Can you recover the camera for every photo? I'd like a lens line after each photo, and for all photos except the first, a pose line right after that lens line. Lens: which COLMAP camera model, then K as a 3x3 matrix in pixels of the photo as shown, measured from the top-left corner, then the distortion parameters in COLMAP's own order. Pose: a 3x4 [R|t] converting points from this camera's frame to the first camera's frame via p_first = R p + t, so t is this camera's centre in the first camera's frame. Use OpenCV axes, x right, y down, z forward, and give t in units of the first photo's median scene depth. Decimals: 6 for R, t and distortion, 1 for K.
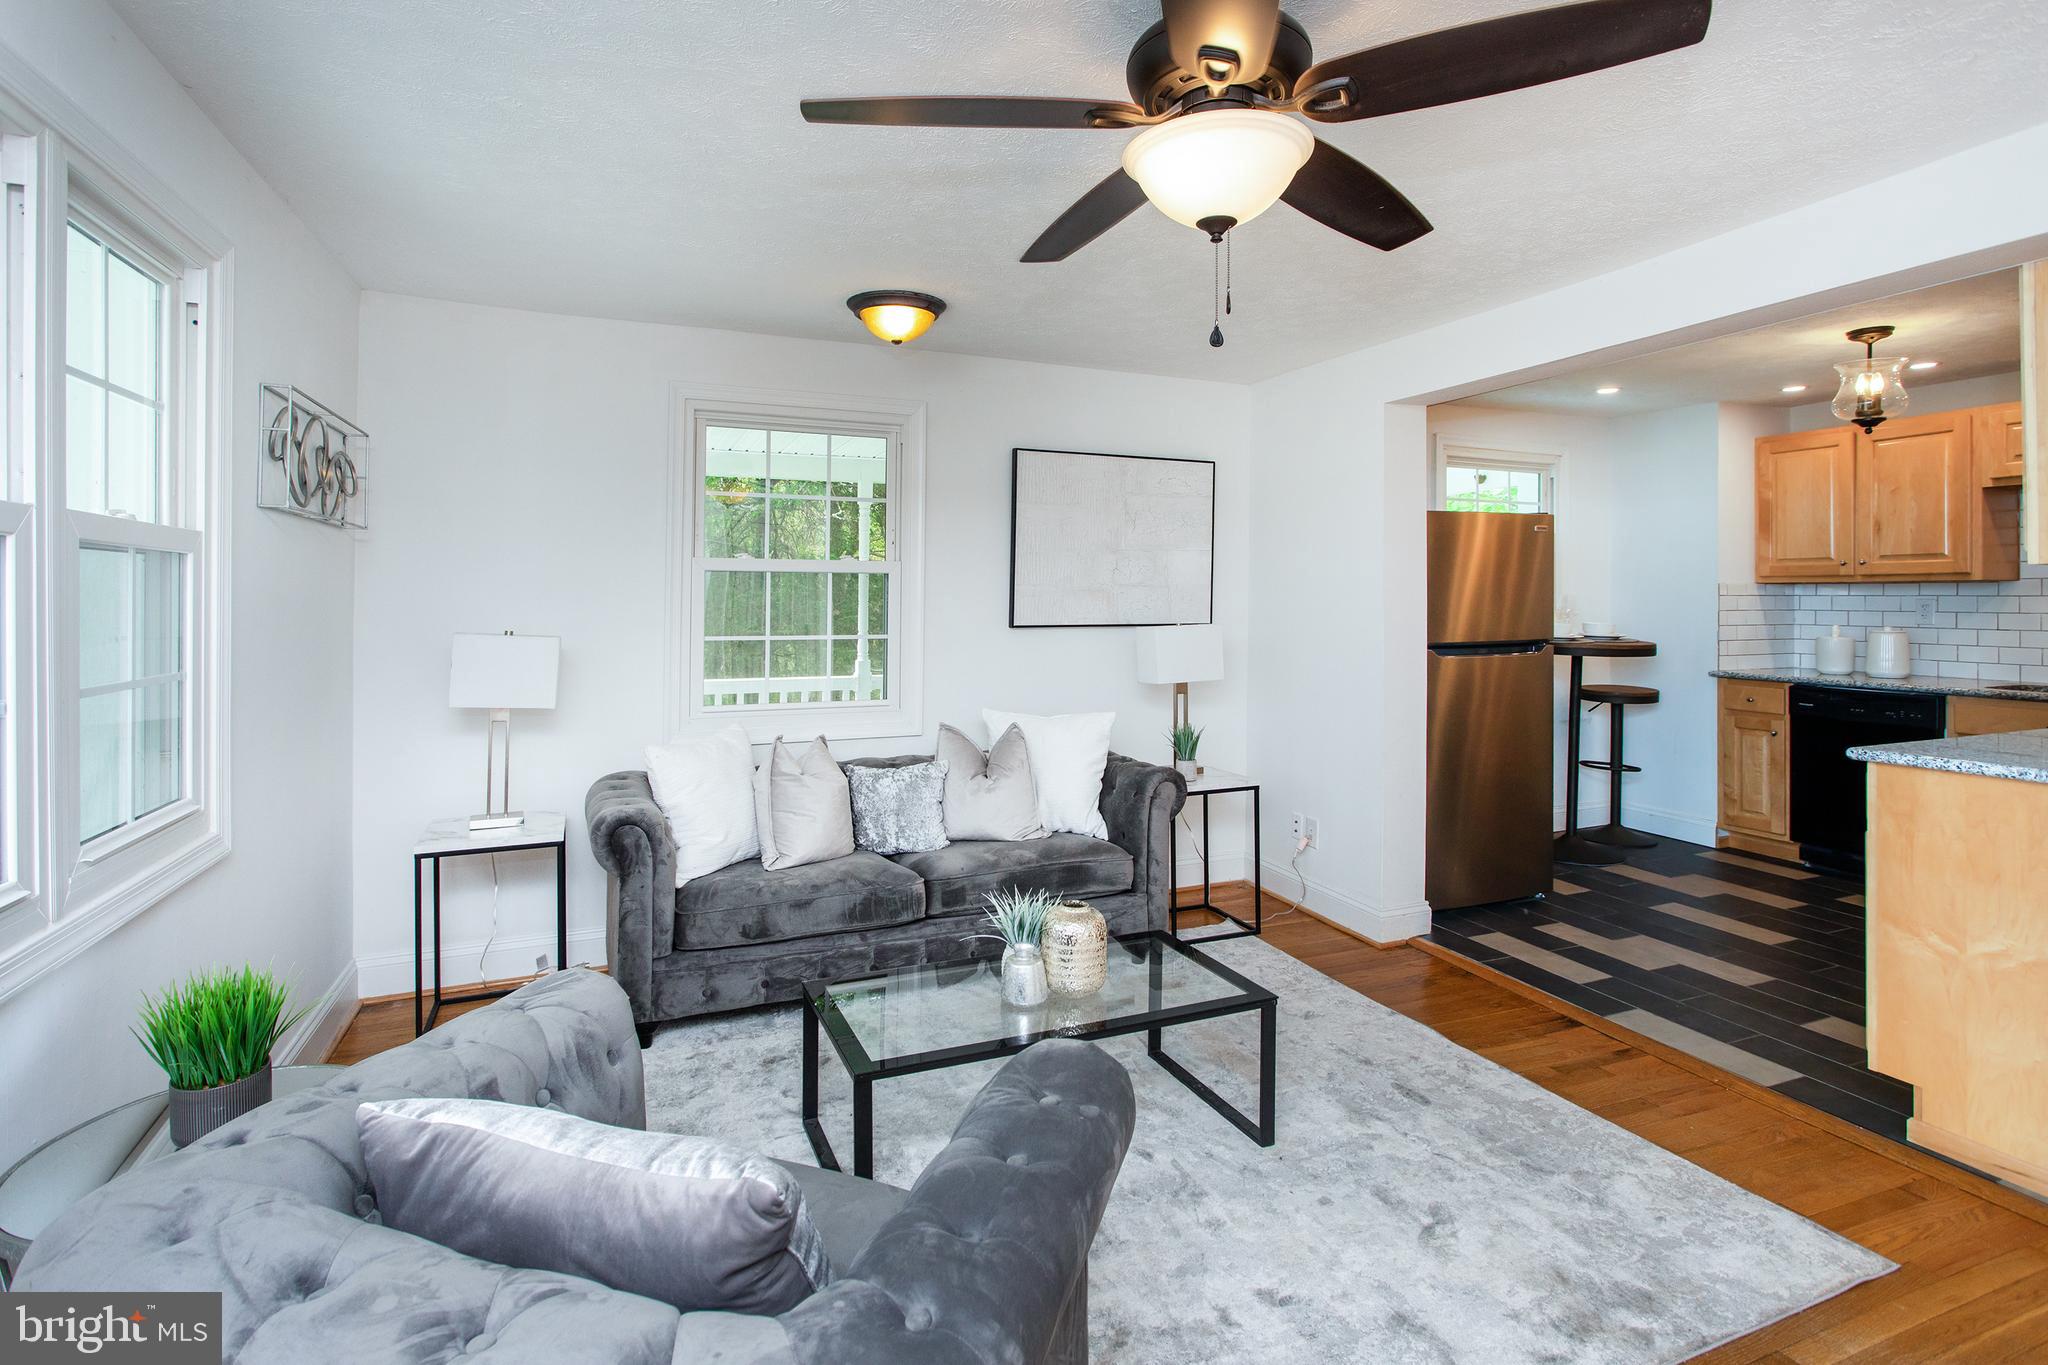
lens RADIAL K [[1020.2, 0, 1033.5], [0, 1020.2, 619.0], [0, 0, 1]] dist [-0.010637, 0.001401]
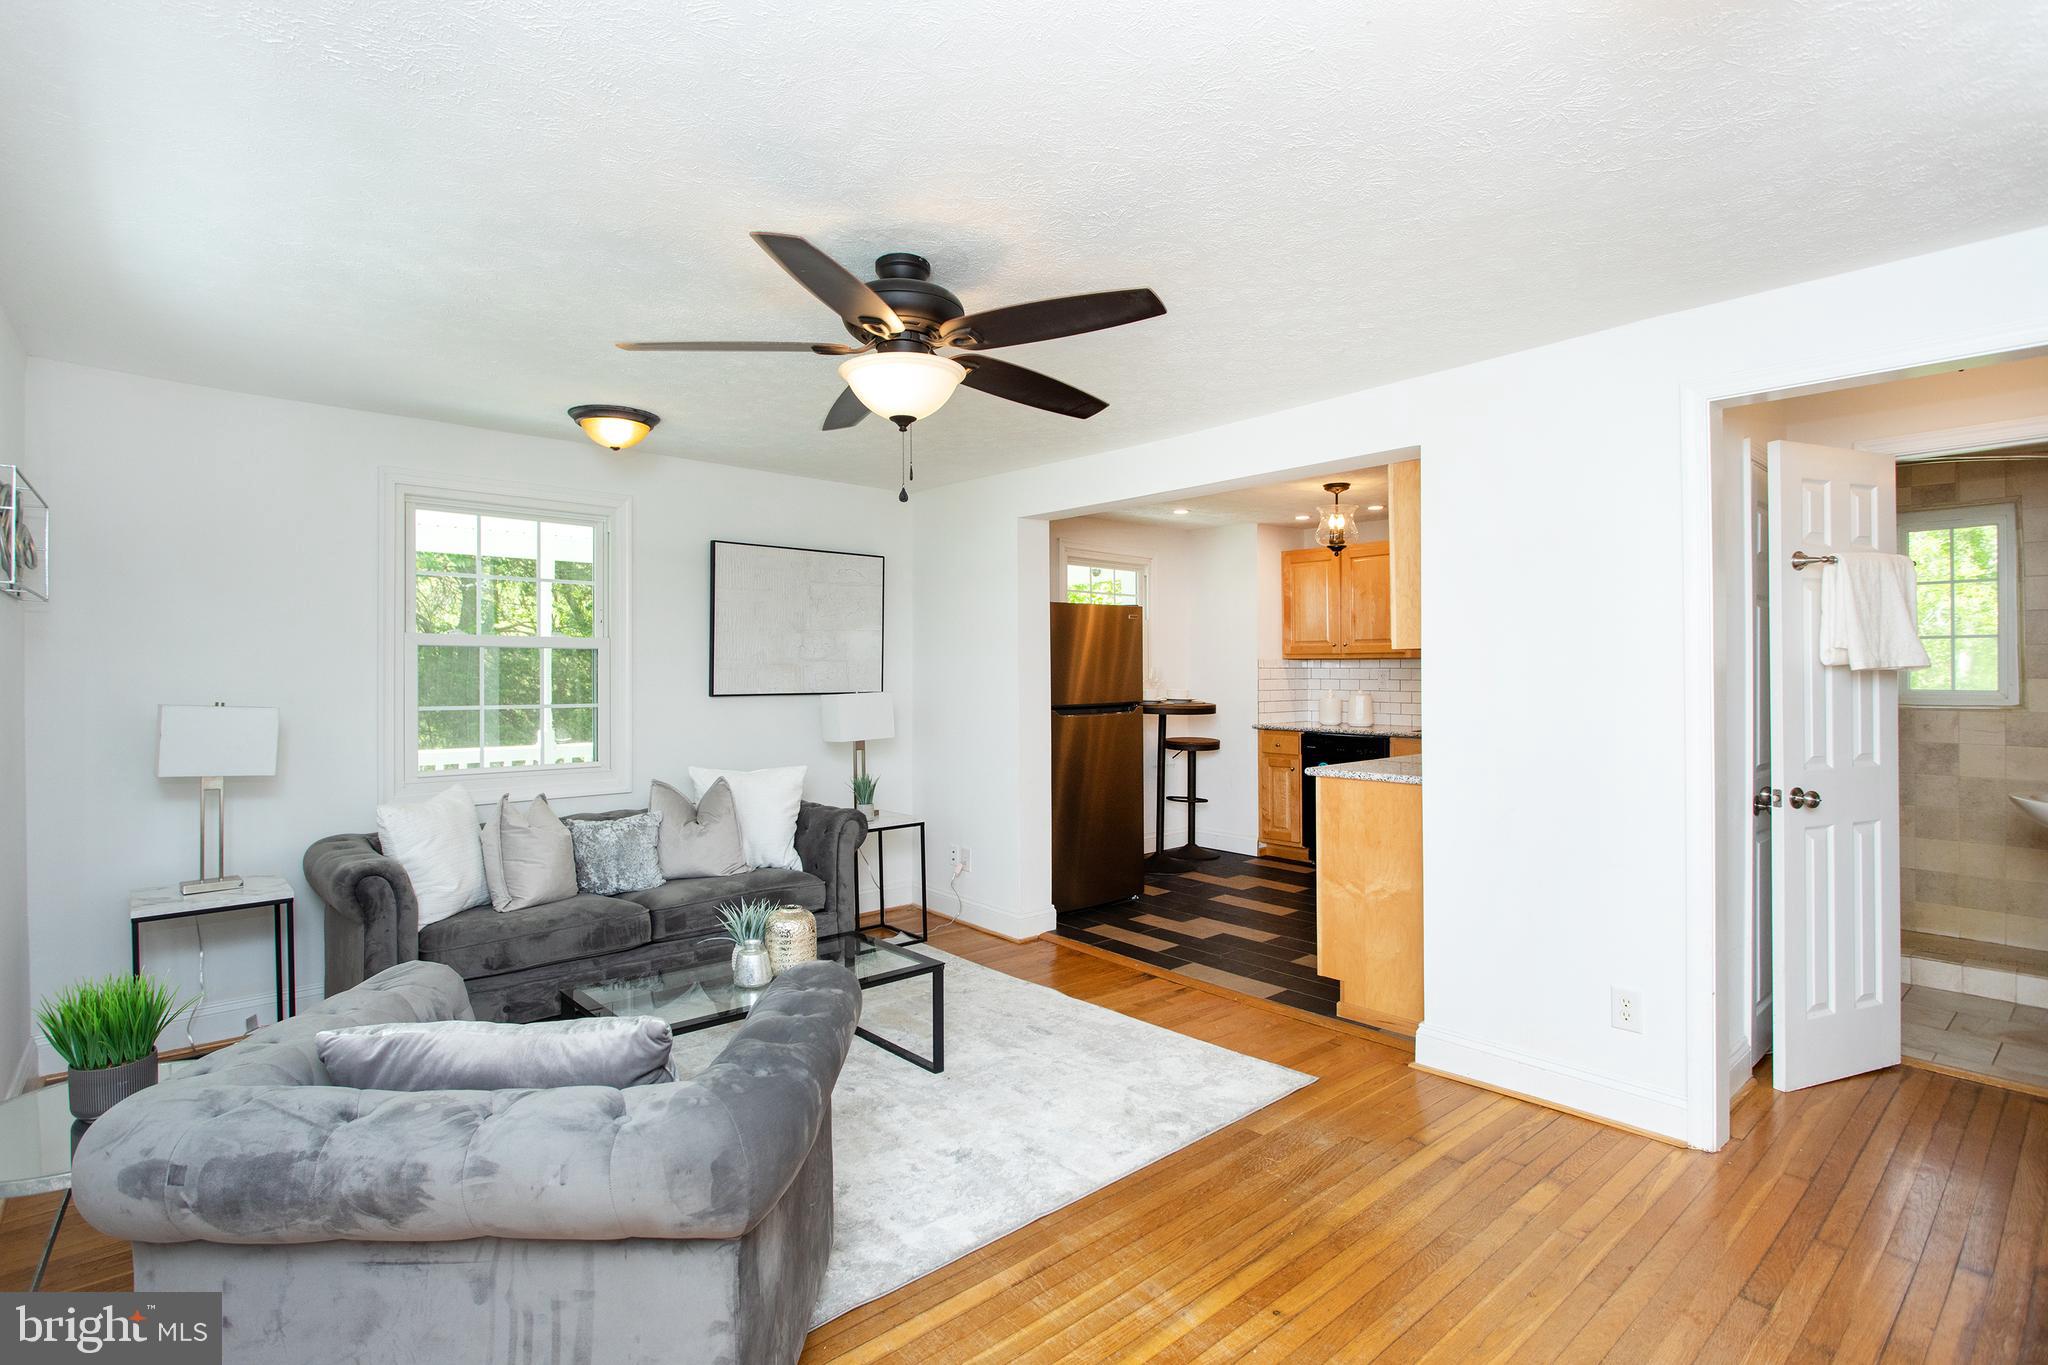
lens RADIAL K [[987.9, 0, 1010.9], [0, 987.9, 698.3], [0, 0, 1]] dist [-0.011712, 0.001114]
pose [[0.950306, -0.010027, 0.311155, -0.055450], [0.007802, 0.999934, 0.008394, 0.004656], [-0.311219, -0.005549, 0.950322, -0.186739]]
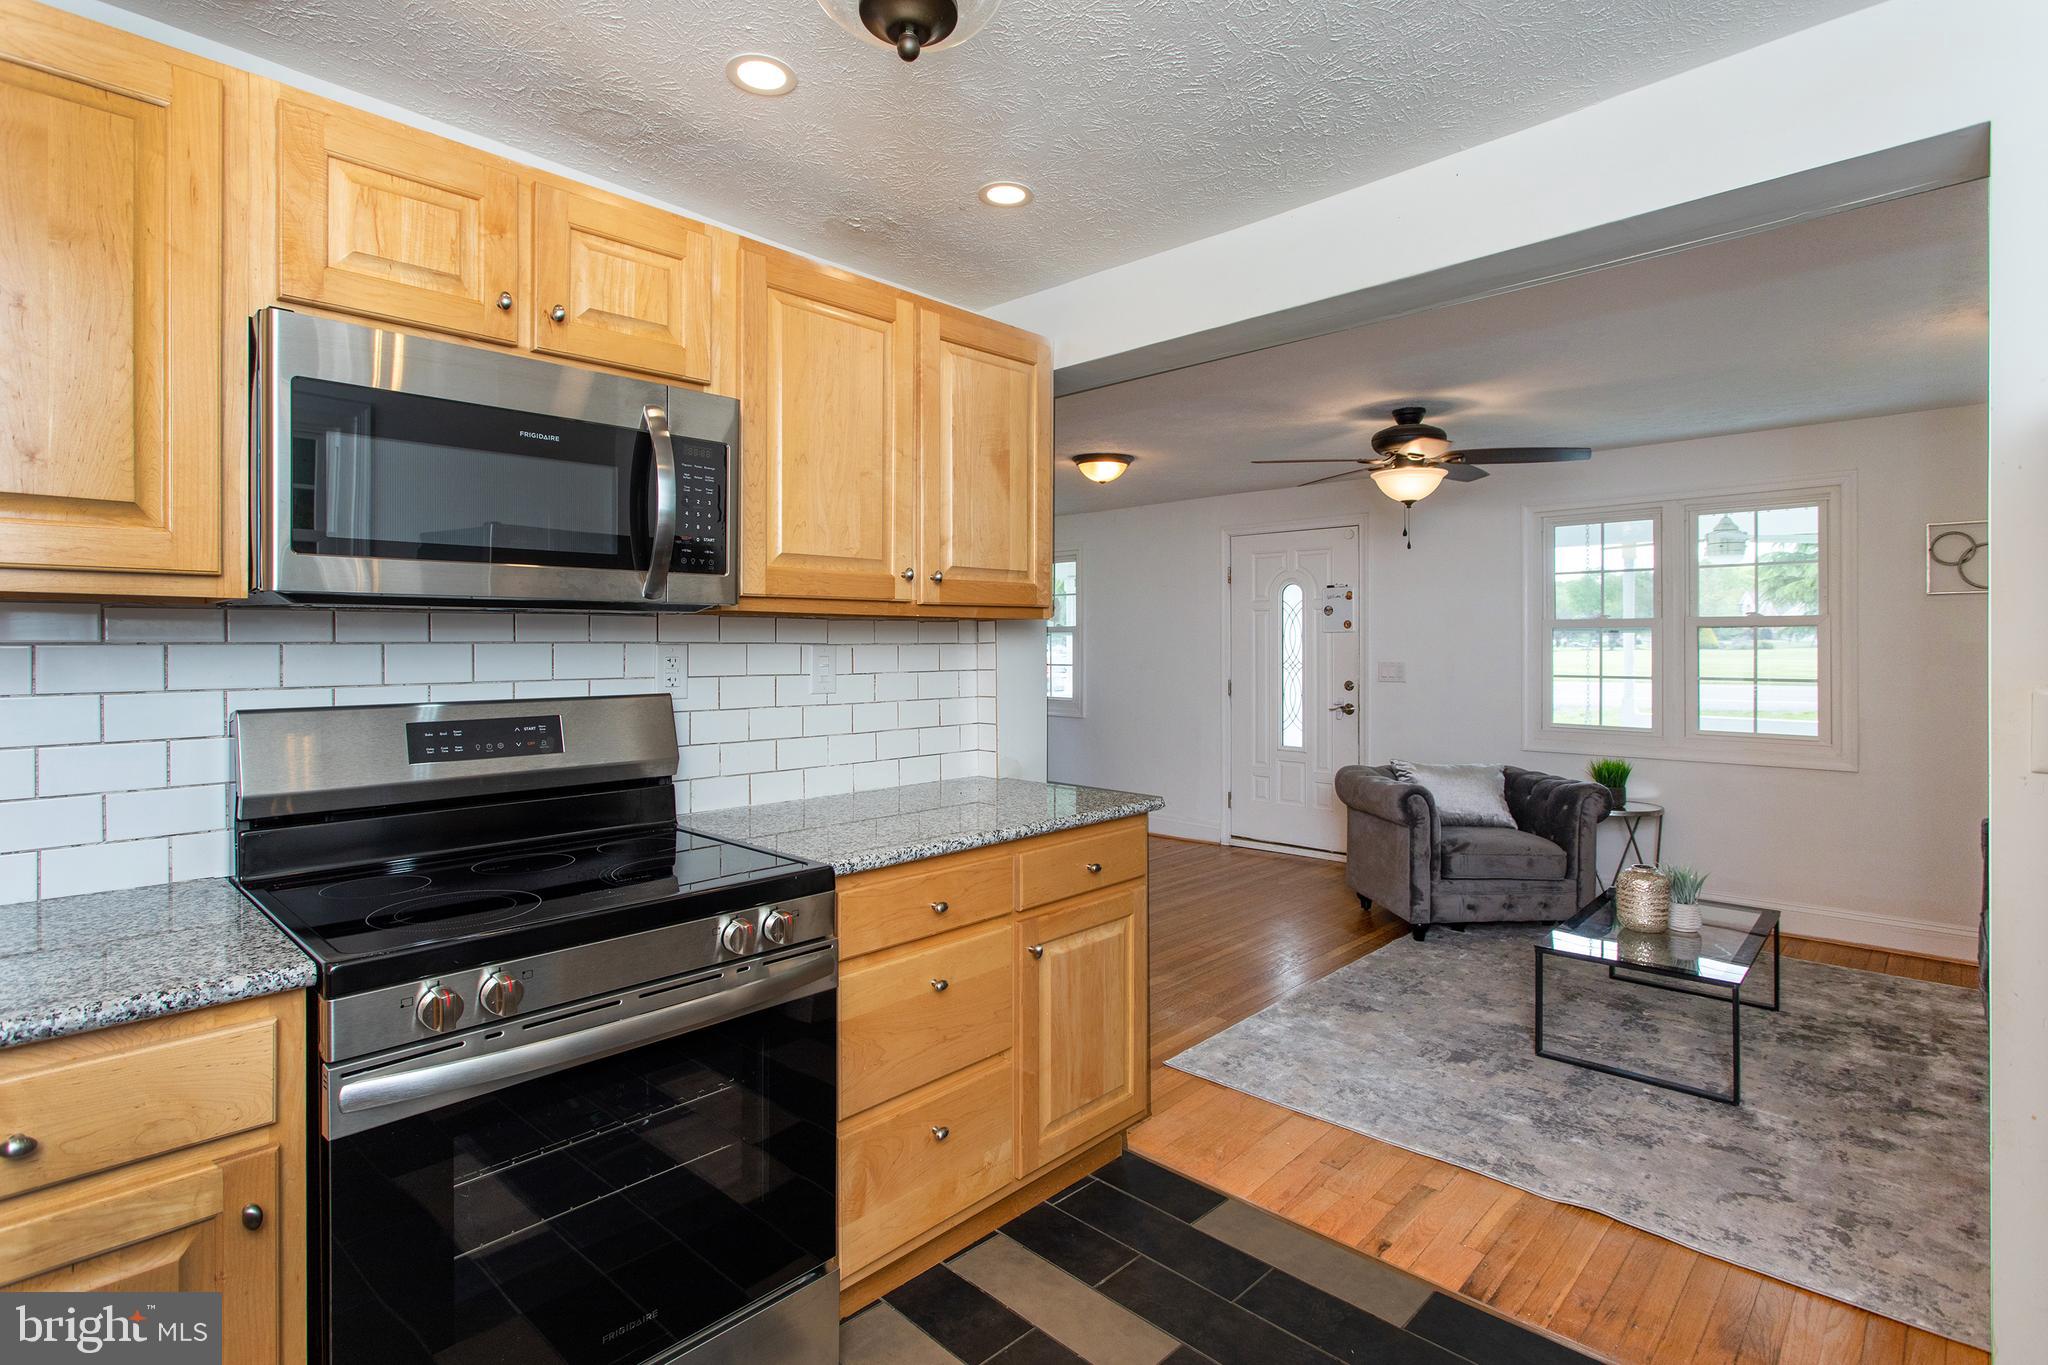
lens RADIAL K [[987.9, 0, 1010.9], [0, 987.9, 698.3], [0, 0, 1]] dist [-0.011712, 0.001114]
pose [[-0.924439, 0.024563, -0.380538, 0.891220], [-0.001848, 0.997623, 0.068886, -0.027047], [0.381325, 0.064384, -0.922196, 1.246627]]
